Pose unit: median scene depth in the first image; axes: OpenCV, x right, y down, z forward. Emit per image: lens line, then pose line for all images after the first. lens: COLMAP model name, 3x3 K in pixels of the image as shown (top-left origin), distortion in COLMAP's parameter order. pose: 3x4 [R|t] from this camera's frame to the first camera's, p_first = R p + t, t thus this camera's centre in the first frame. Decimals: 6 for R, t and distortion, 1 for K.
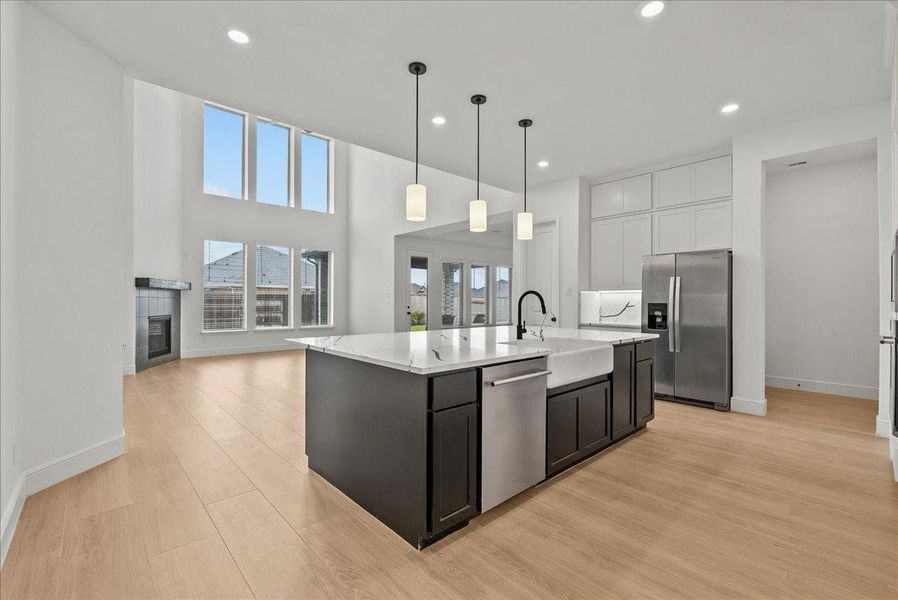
lens RADIAL K [[390.6, 0, 451.2], [0, 390.6, 300.4], [0, 0, 1]] dist [-0.004459, -0.000497]
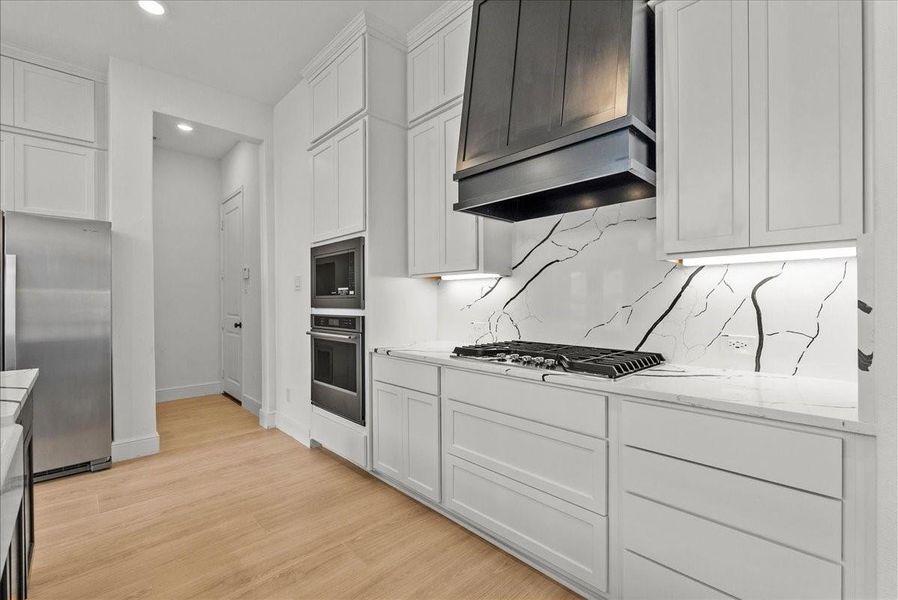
lens RADIAL K [[390.6, 0, 451.5], [0, 390.6, 295.1], [0, 0, 1]] dist [-0.004459, -0.000497]
pose [[-0.035083, -0.002136, 0.999382, 0.032073], [0.000368, 0.999998, 0.002150, -0.011998], [-0.999384, 0.000443, -0.035082, 0.565828]]
